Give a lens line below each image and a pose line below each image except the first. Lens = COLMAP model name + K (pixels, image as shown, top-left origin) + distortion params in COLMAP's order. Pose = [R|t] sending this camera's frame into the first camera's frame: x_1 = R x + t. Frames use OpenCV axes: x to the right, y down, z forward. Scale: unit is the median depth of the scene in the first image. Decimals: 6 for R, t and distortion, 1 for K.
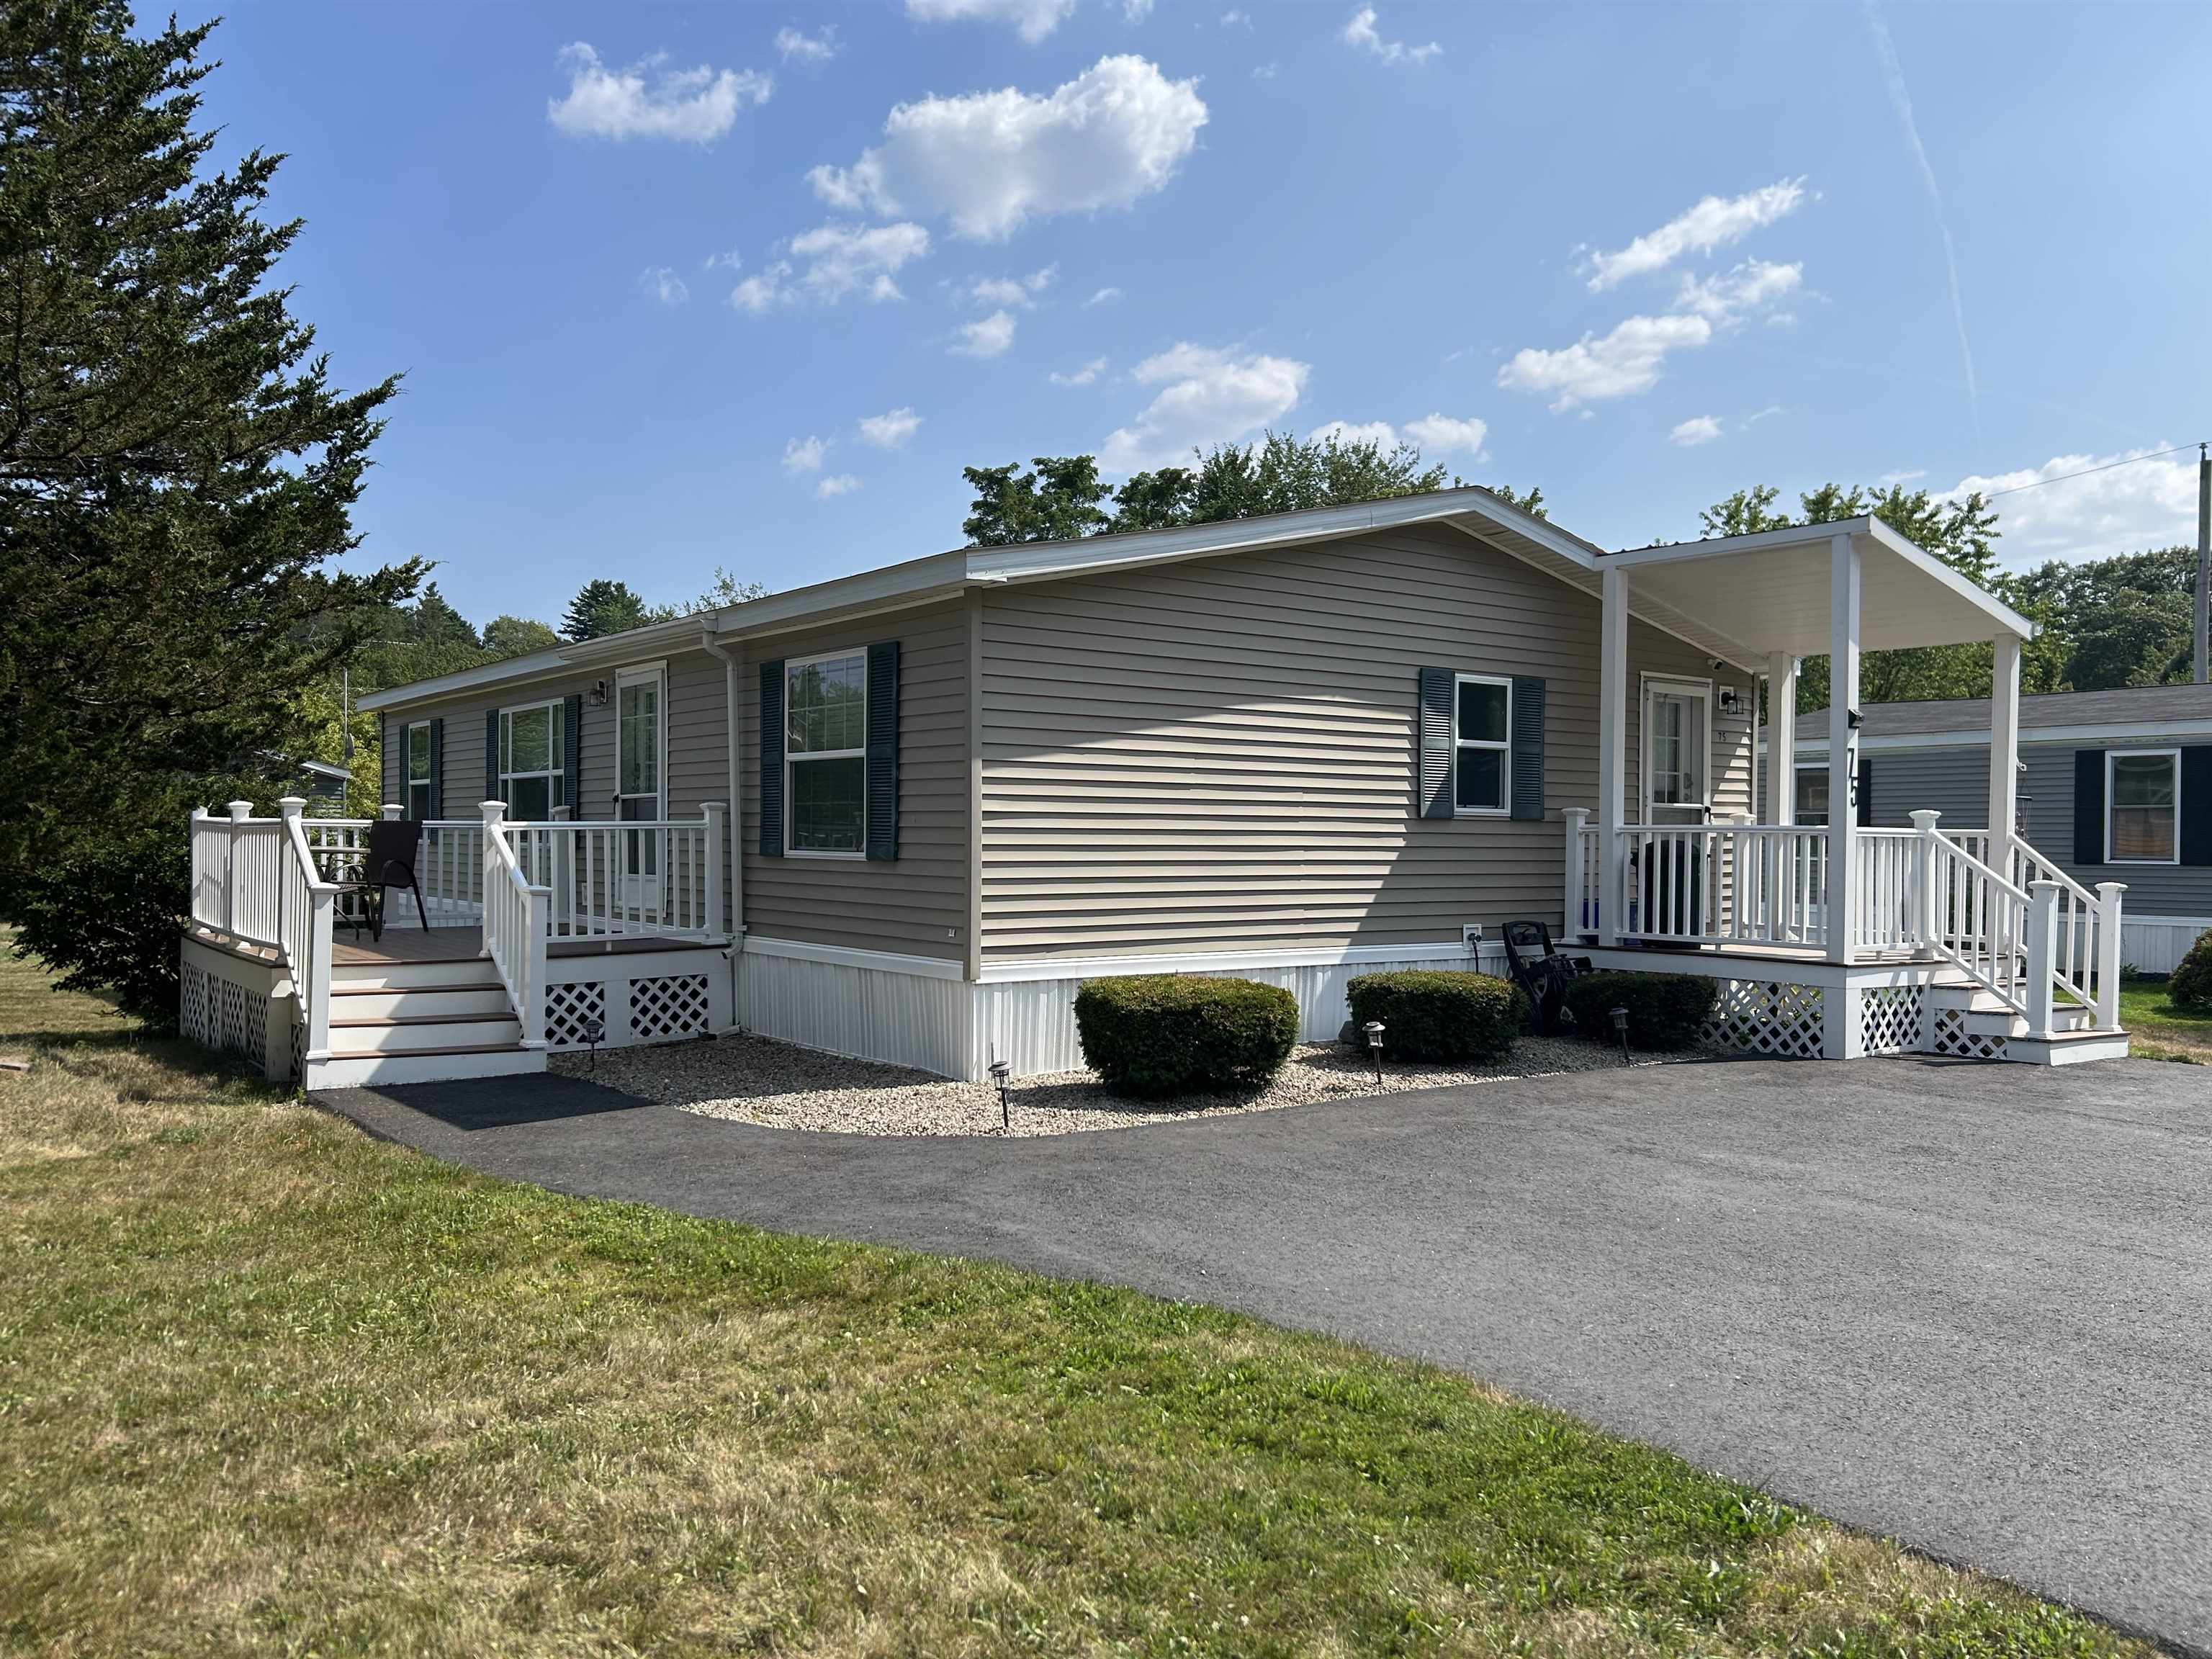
lens RADIAL K [[1667.8, 0, 1106.0], [0, 1667.8, 829.5], [0, 0, 1]] dist [0.041163, -0.001304]
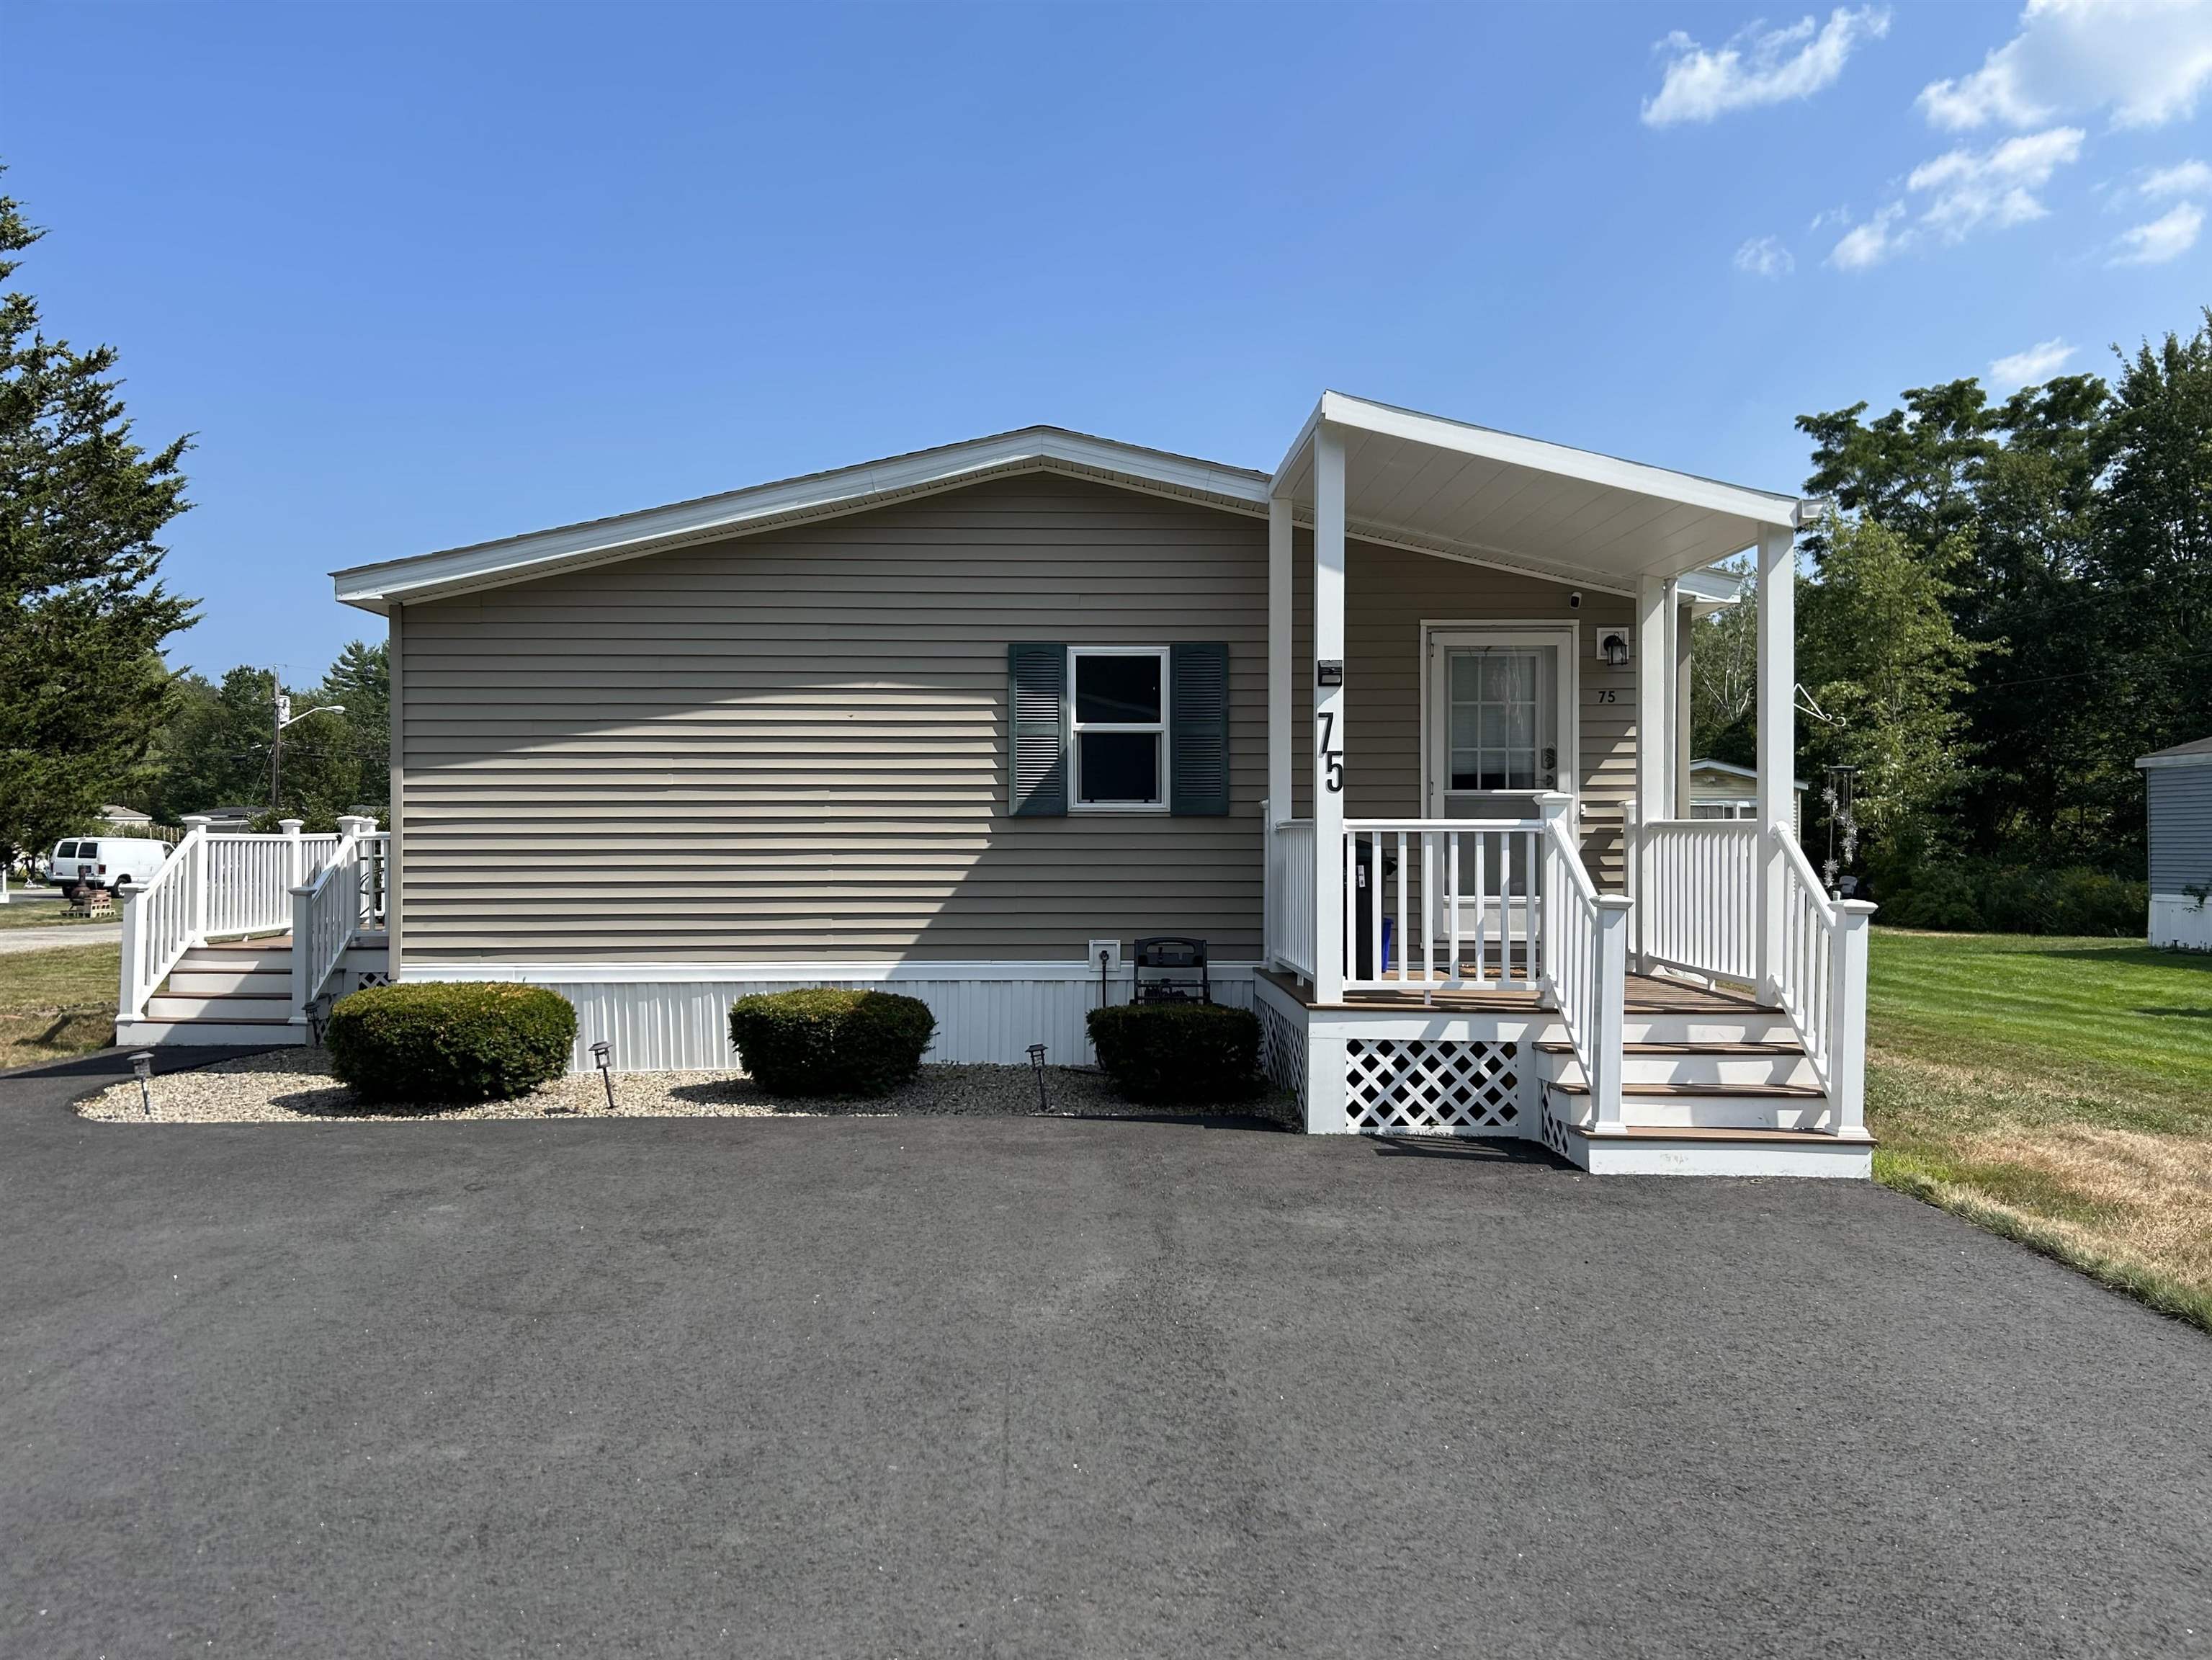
lens RADIAL K [[1671.0, 0, 1106.0], [0, 1671.0, 830.0], [0, 0, 1]] dist [0.130923, -0.163474]
pose [[0.810172, -0.011949, -0.586071, 0.730079], [0.010563, 0.999927, -0.005785, 0.005793], [0.586097, -0.001503, 0.810239, 0.318912]]
